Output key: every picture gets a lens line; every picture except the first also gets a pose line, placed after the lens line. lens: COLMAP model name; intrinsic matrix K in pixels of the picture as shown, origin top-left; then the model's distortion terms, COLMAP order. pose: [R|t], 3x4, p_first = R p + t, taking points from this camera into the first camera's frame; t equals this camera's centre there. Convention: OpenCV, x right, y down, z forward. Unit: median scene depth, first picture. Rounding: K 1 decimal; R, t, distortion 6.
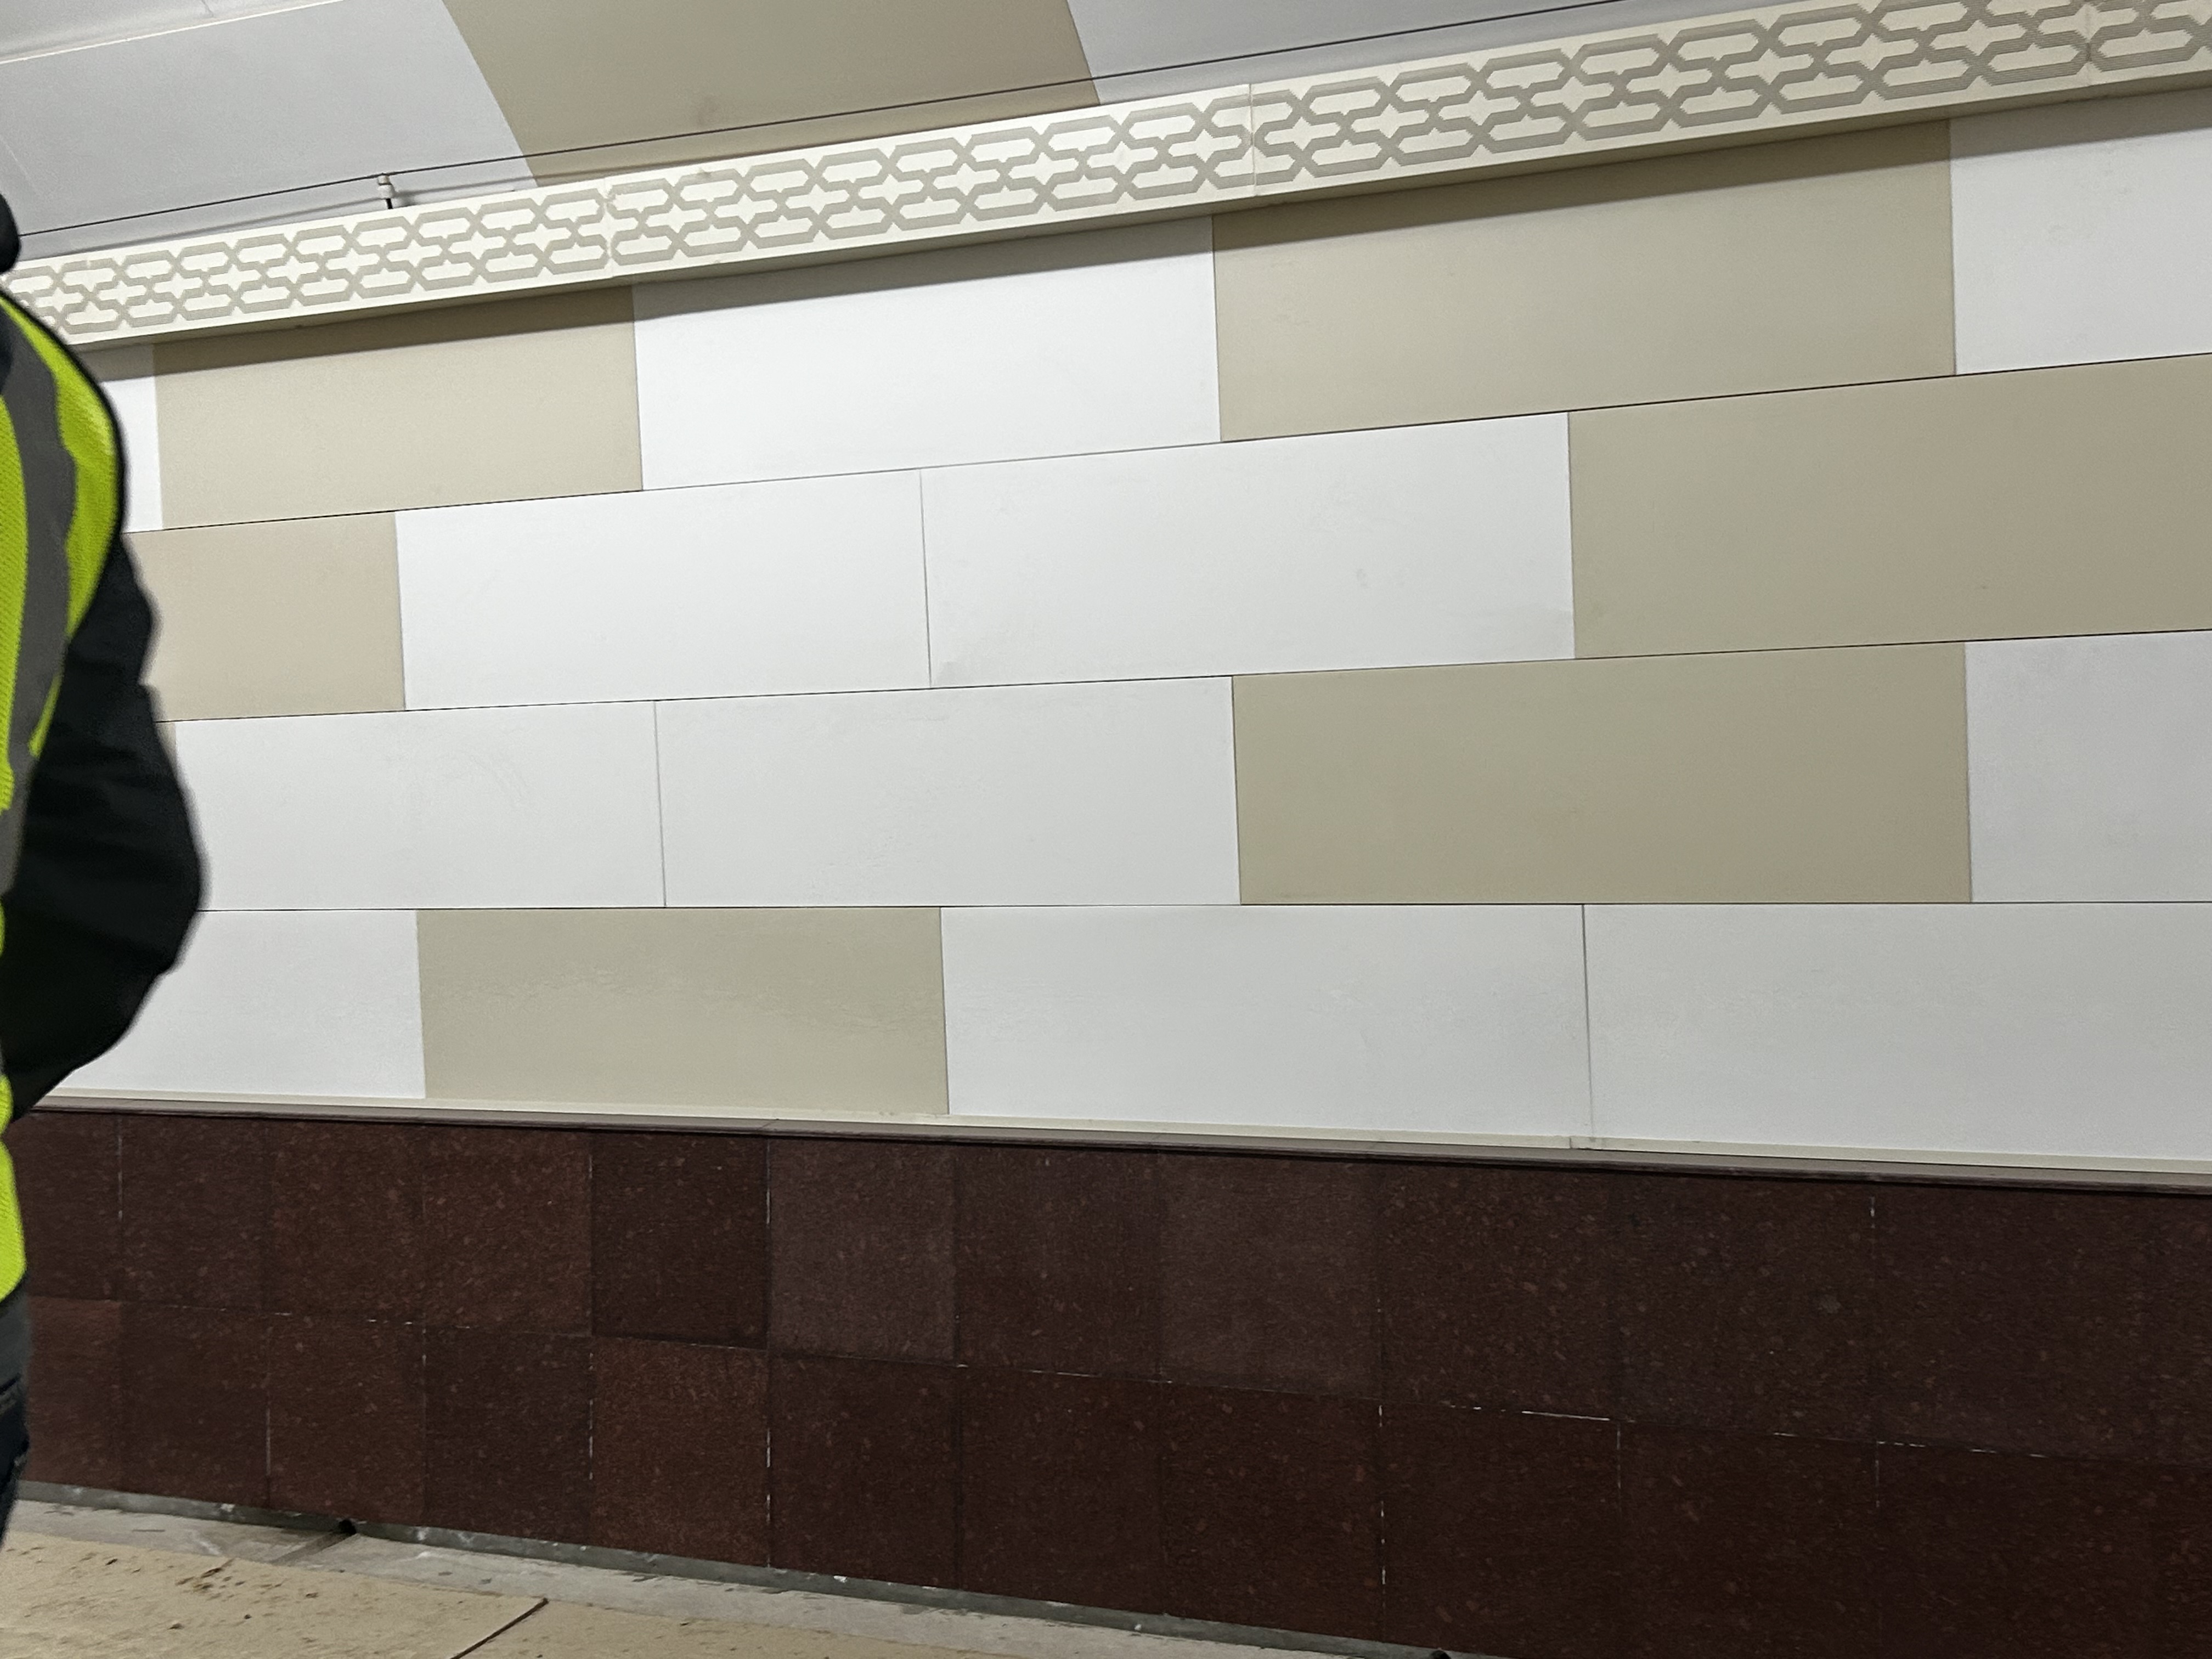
lens RADIAL K [[2543.3, 0, 1106.3], [0, 2543.3, 748.6], [0, 0, 1]] dist [0.128428, -0.289210]
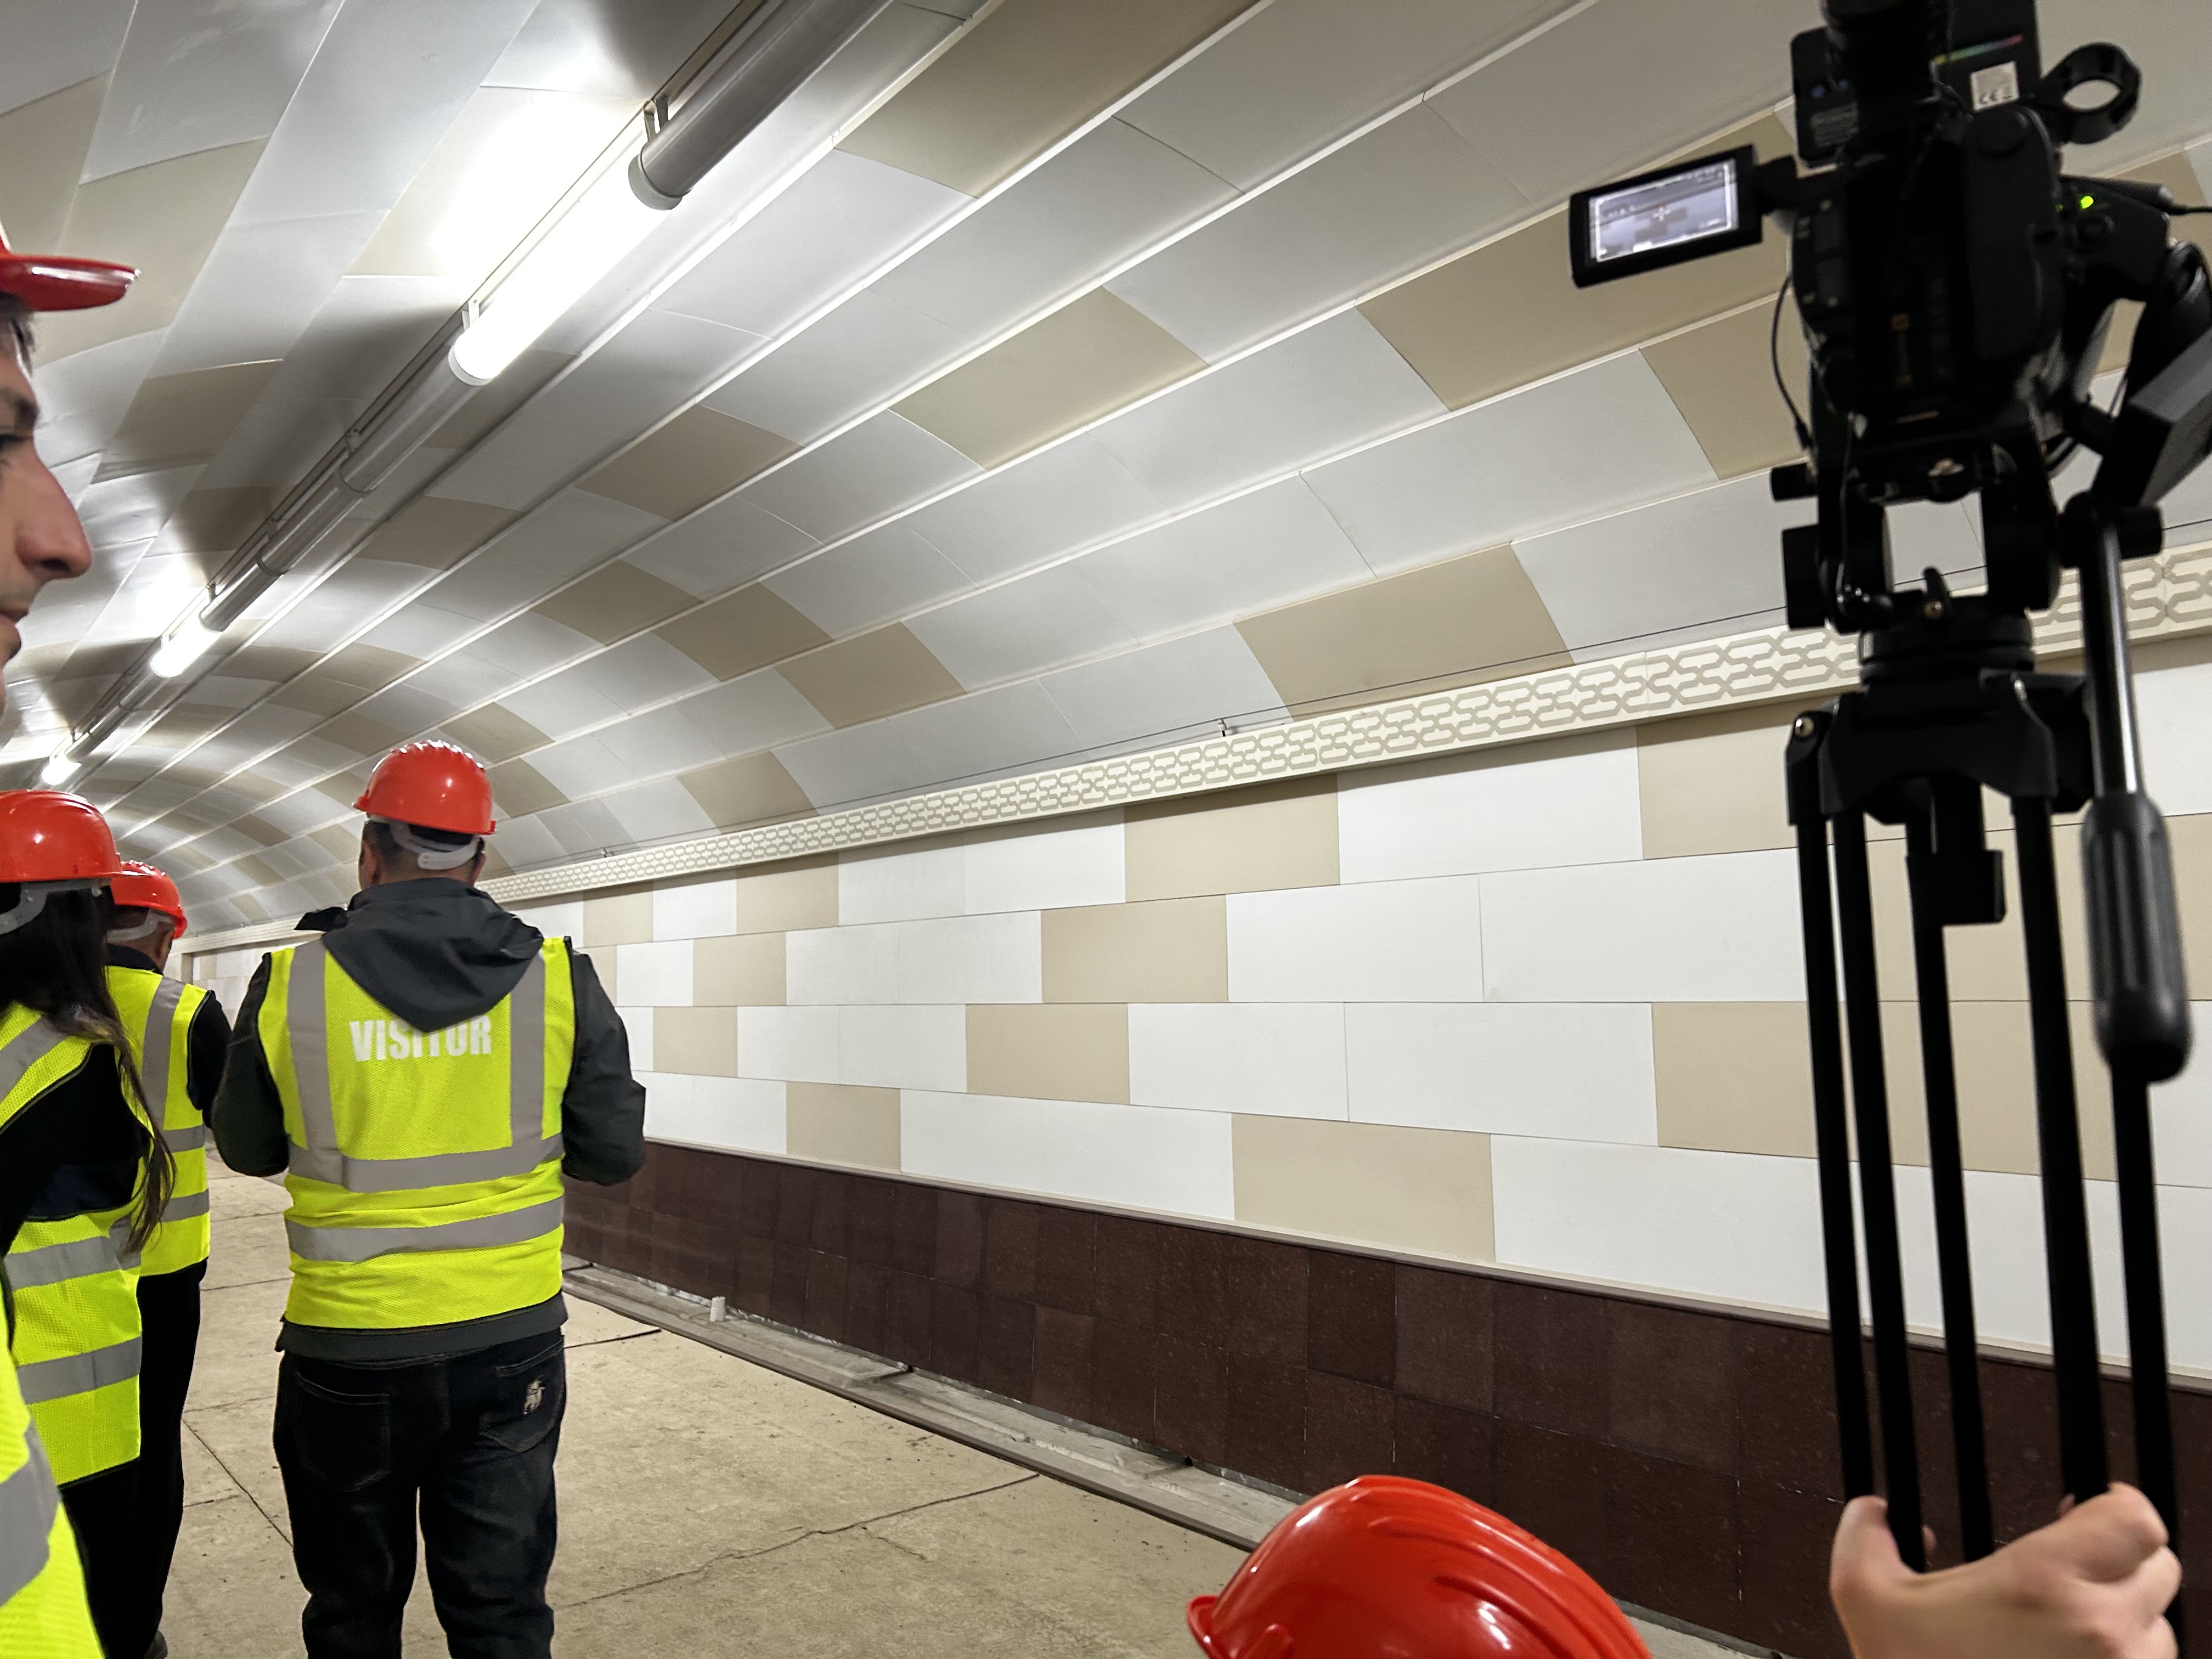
lens RADIAL K [[1671.7, 0, 1101.3], [0, 1671.7, 834.8], [0, 0, 1]] dist [0.063758, -0.066521]
pose [[0.879213, -0.008995, -0.476345, 0.239399], [-0.045843, 0.993585, -0.103377, -0.007693], [0.474219, 0.112728, 0.873160, -0.111654]]
